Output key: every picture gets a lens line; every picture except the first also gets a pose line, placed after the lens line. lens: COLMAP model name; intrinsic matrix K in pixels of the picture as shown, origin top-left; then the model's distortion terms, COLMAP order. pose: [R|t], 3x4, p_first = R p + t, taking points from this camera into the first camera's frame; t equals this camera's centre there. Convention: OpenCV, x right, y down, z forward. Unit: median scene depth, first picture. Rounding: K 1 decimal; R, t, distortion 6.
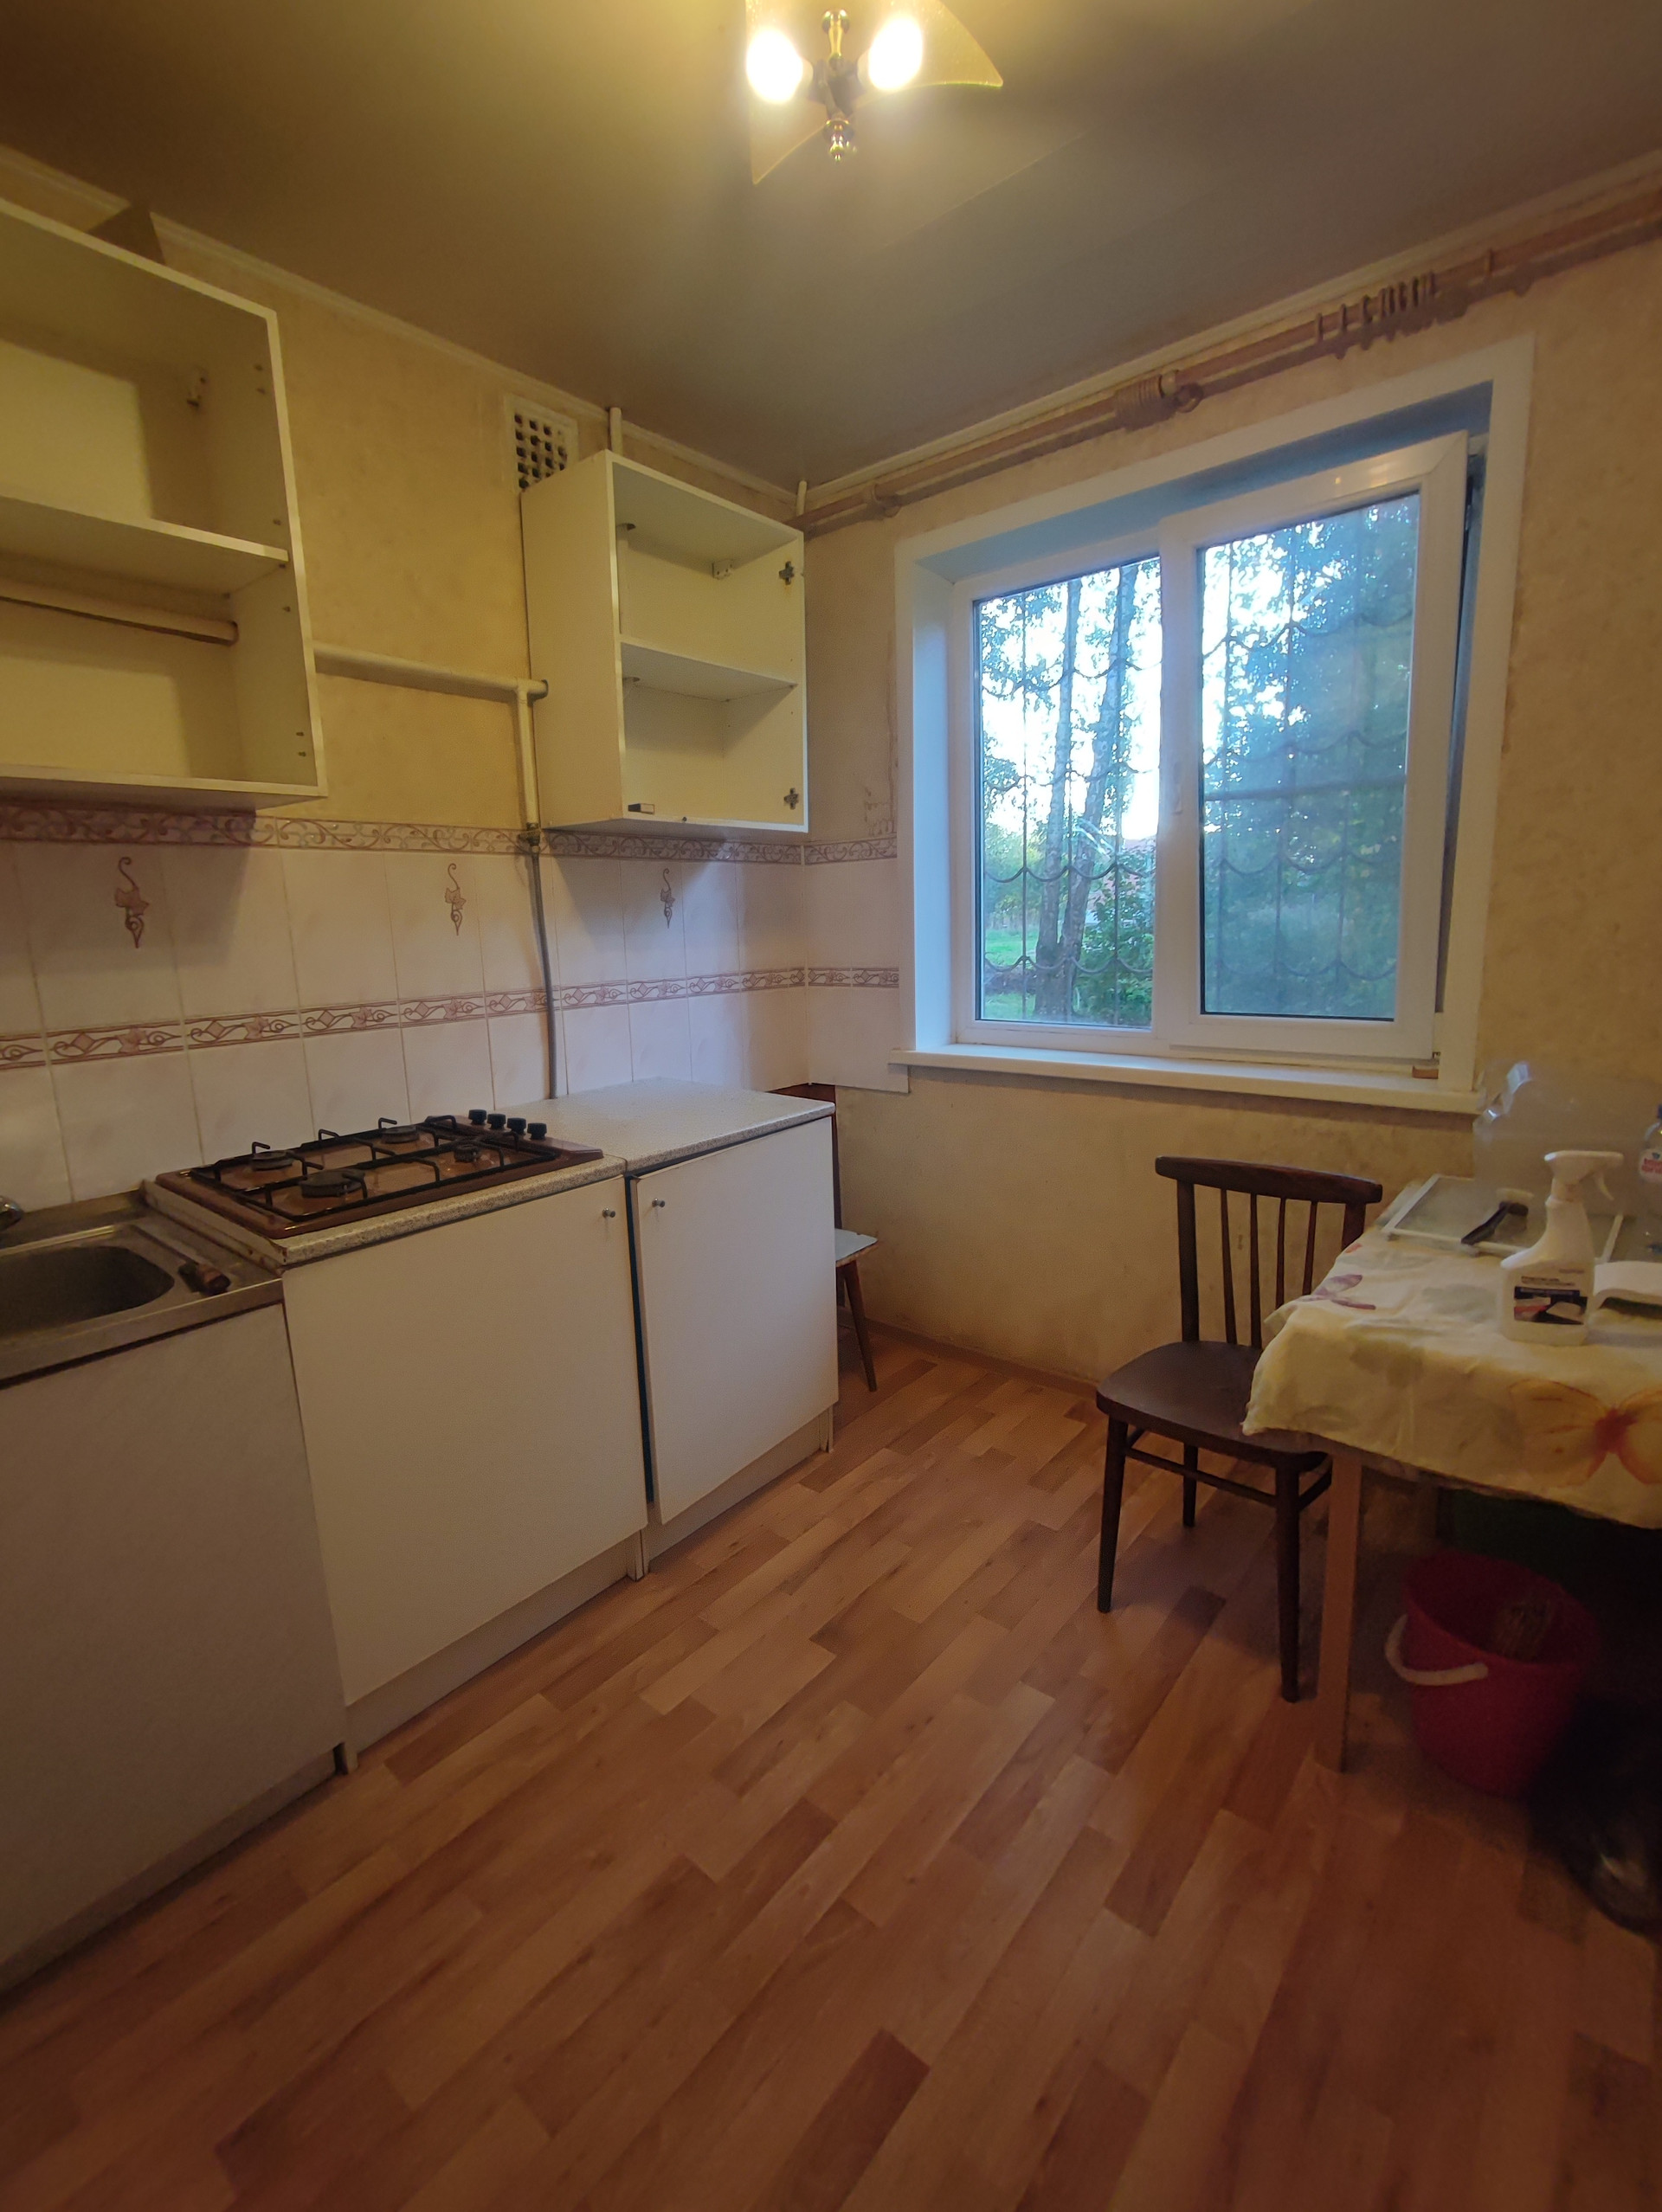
lens RADIAL K [[1000.2, 0, 830.2], [0, 1000.2, 1116.8], [0, 0, 1]] dist [-0.007902, 0.001686]
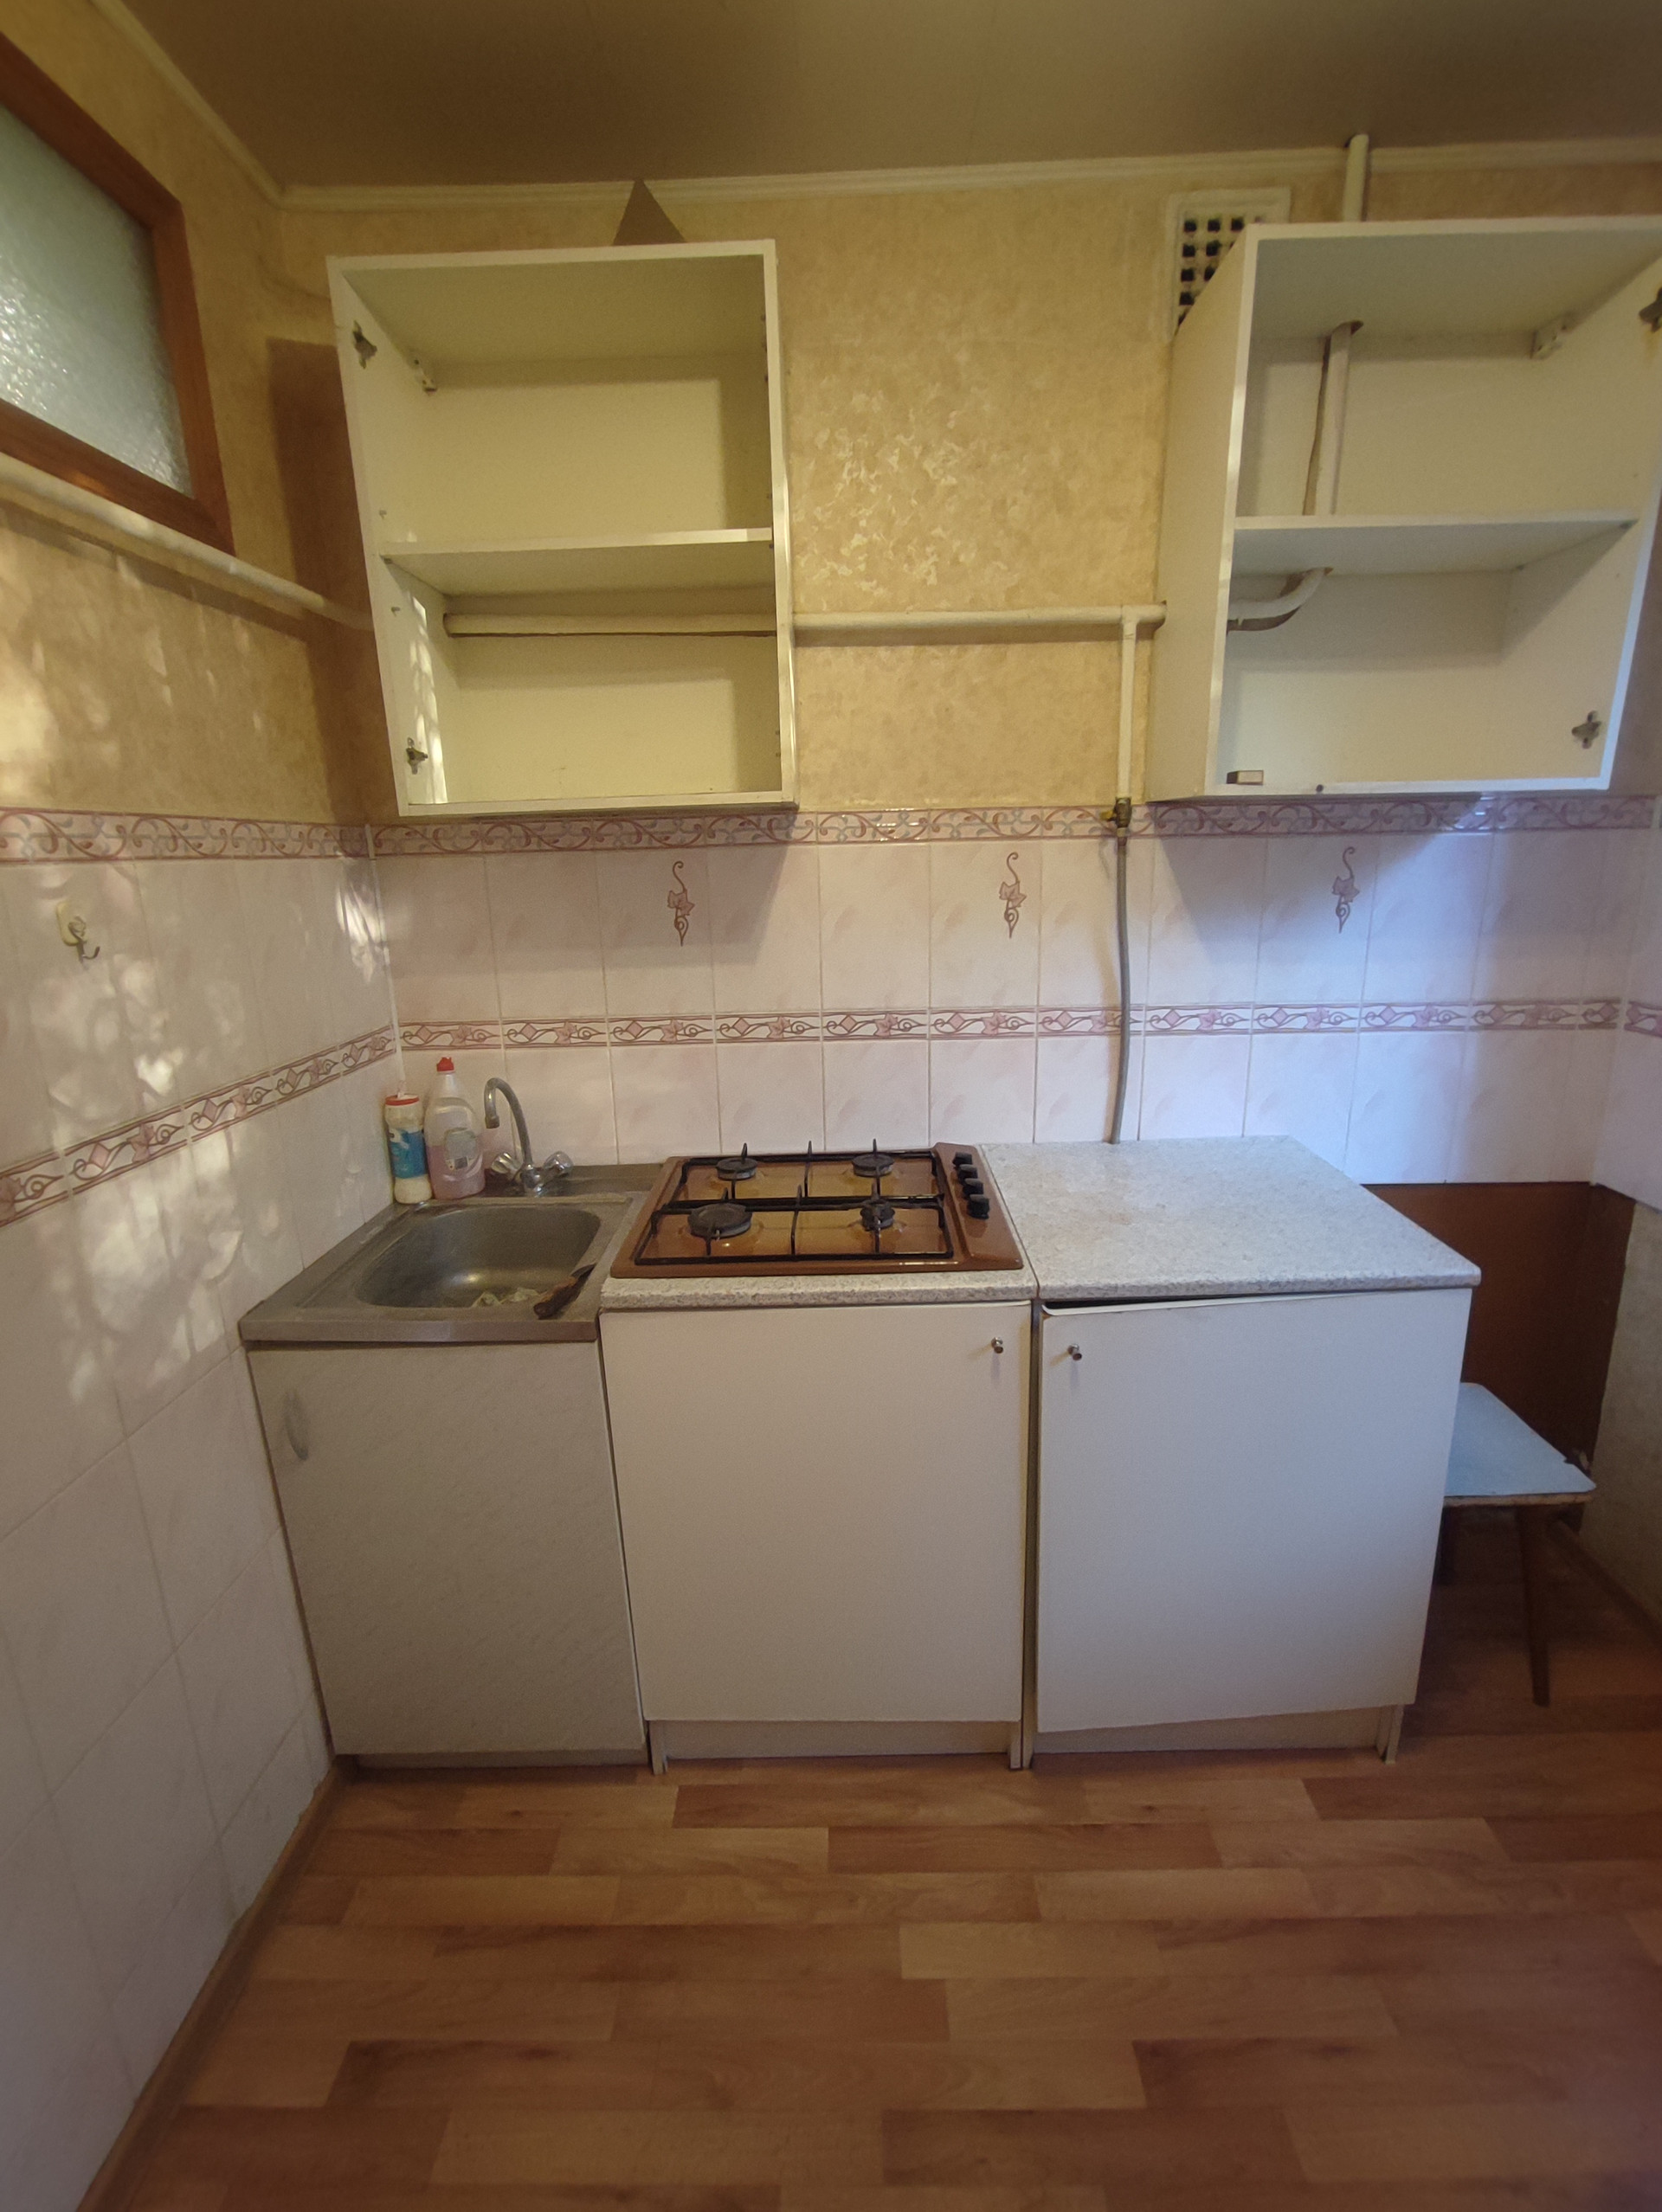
lens RADIAL K [[1000.2, 0, 826.6], [0, 1000.2, 1109.0], [0, 0, 1]] dist [-0.007902, 0.001686]
pose [[0.629340, 0.212384, -0.747546, 0.206914], [-0.147225, 0.977095, 0.153657, -0.161329], [0.763057, 0.013355, 0.646193, 0.370856]]
